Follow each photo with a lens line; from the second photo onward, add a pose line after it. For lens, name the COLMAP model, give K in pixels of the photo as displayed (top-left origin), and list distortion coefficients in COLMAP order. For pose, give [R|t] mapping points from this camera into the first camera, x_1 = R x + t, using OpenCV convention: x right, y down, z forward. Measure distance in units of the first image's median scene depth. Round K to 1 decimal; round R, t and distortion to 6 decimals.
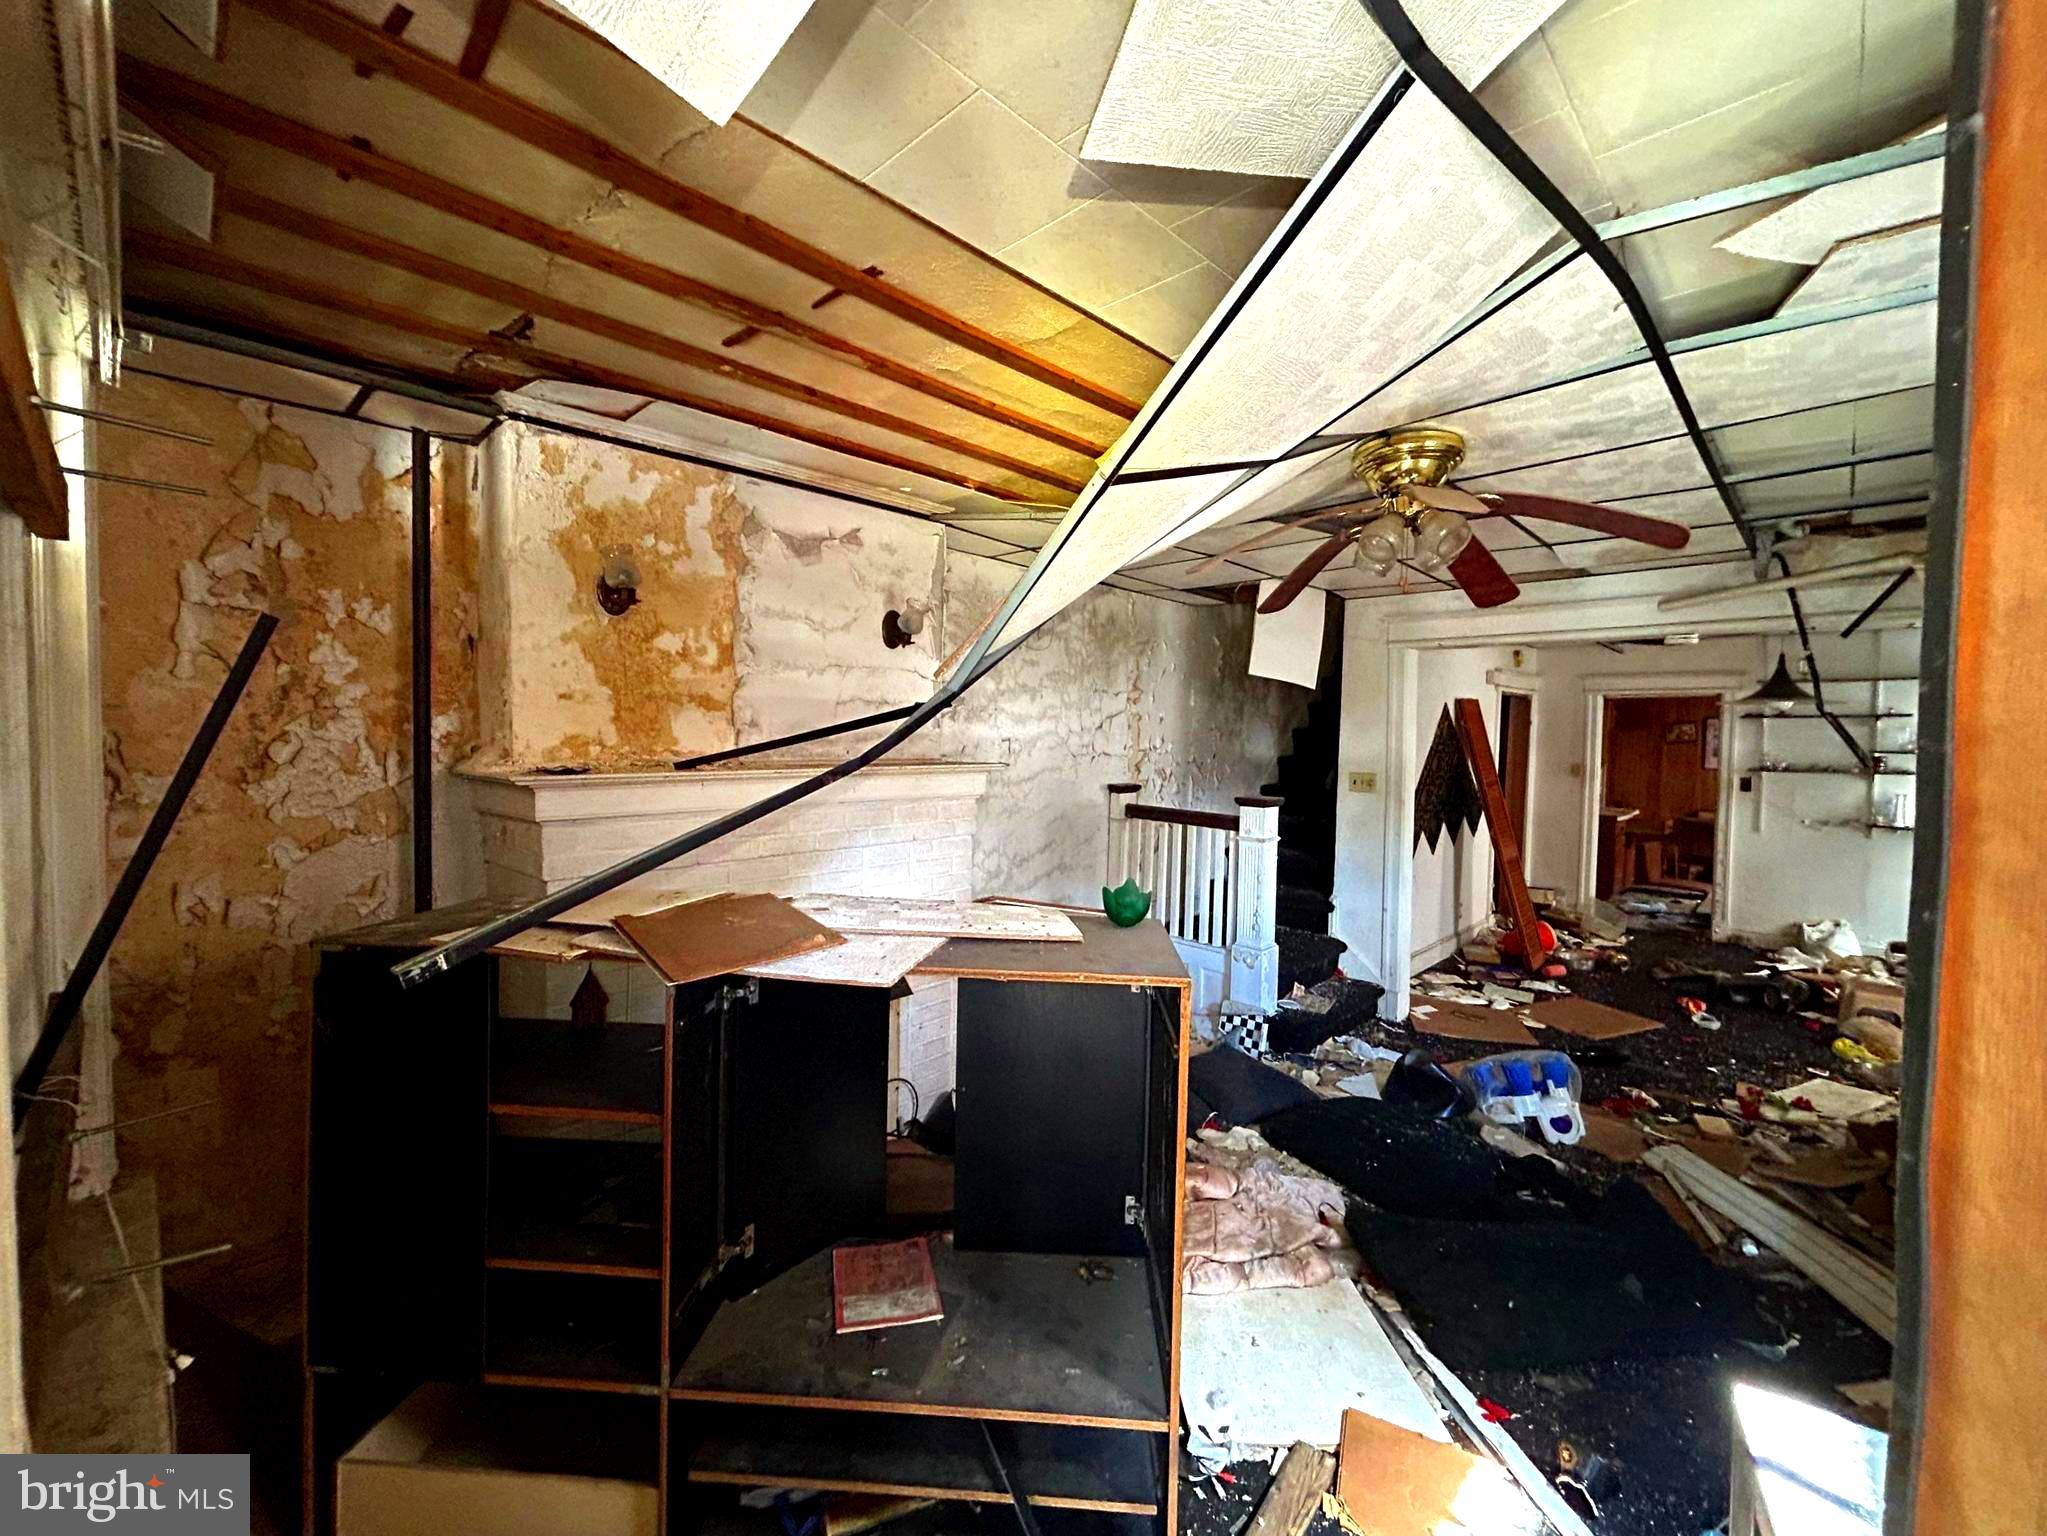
lens RADIAL K [[836.9, 0, 1034.8], [0, 836.9, 763.6], [0, 0, 1]] dist [0.000019, 0.004096]
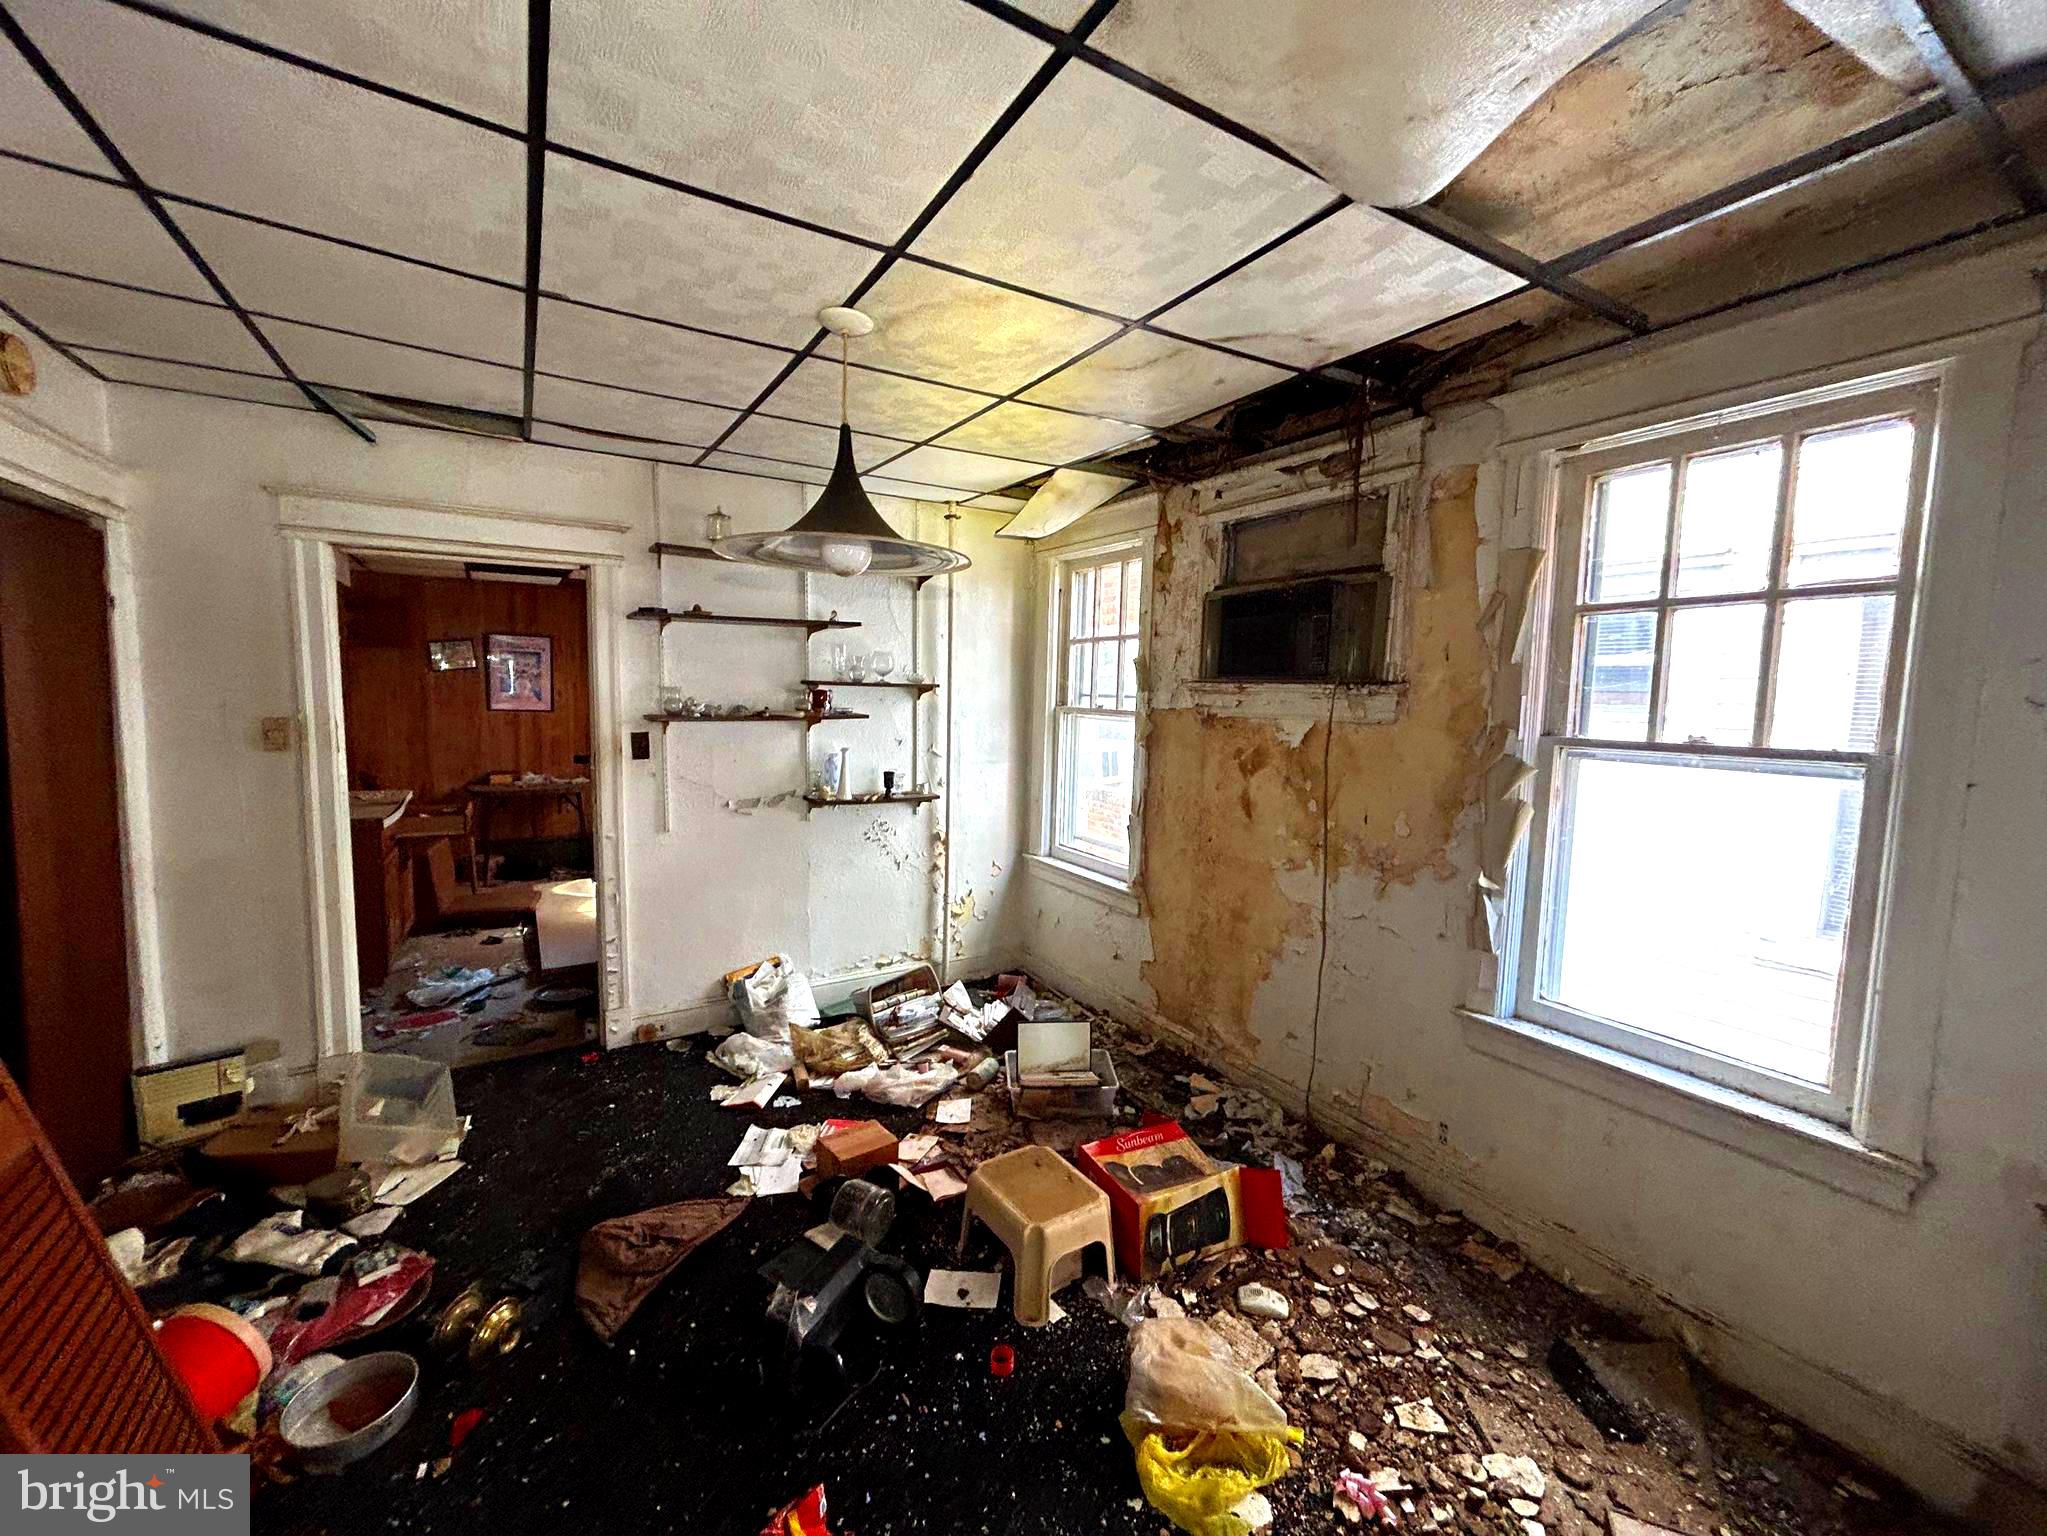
lens RADIAL K [[836.9, 0, 1034.8], [0, 836.9, 763.6], [0, 0, 1]] dist [0.000019, 0.004096]
pose [[0.259050, -0.097231, 0.960957, 0.713109], [0.016706, 0.995222, 0.096195, -0.019221], [-0.965719, -0.008866, 0.259437, 1.099930]]
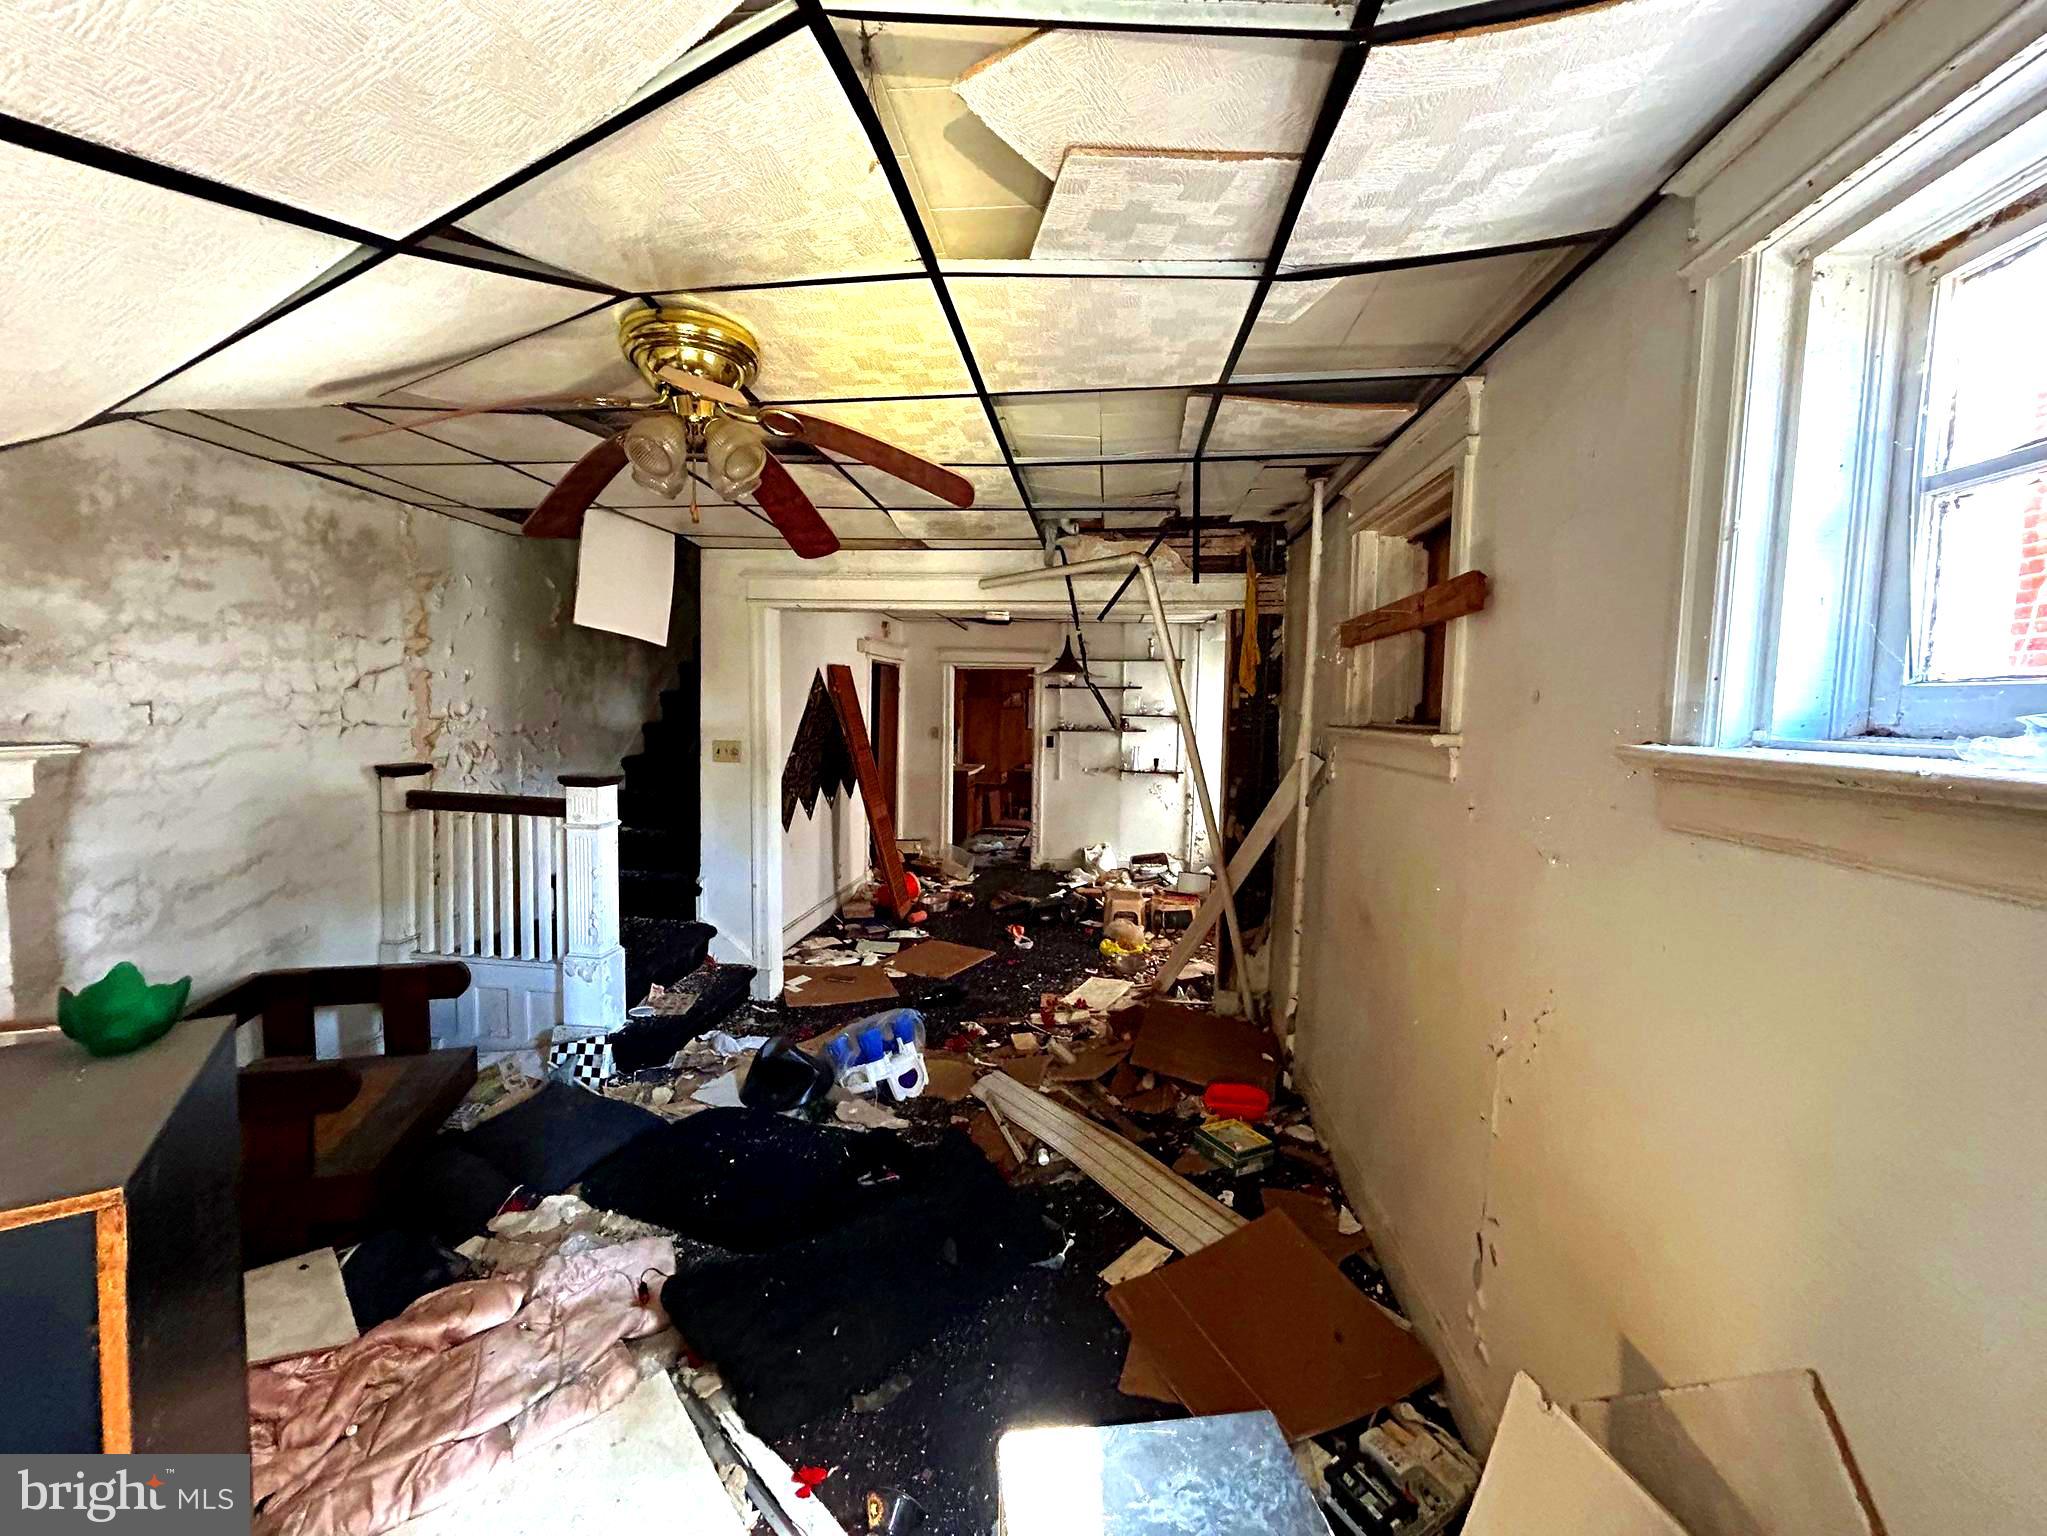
lens RADIAL K [[836.9, 0, 1034.8], [0, 836.9, 763.6], [0, 0, 1]] dist [0.000019, 0.004096]
pose [[0.778259, -0.040784, 0.626618, 0.090134], [0.014513, 0.998790, 0.046982, -0.003023], [-0.627776, -0.027470, 0.777909, 0.083608]]
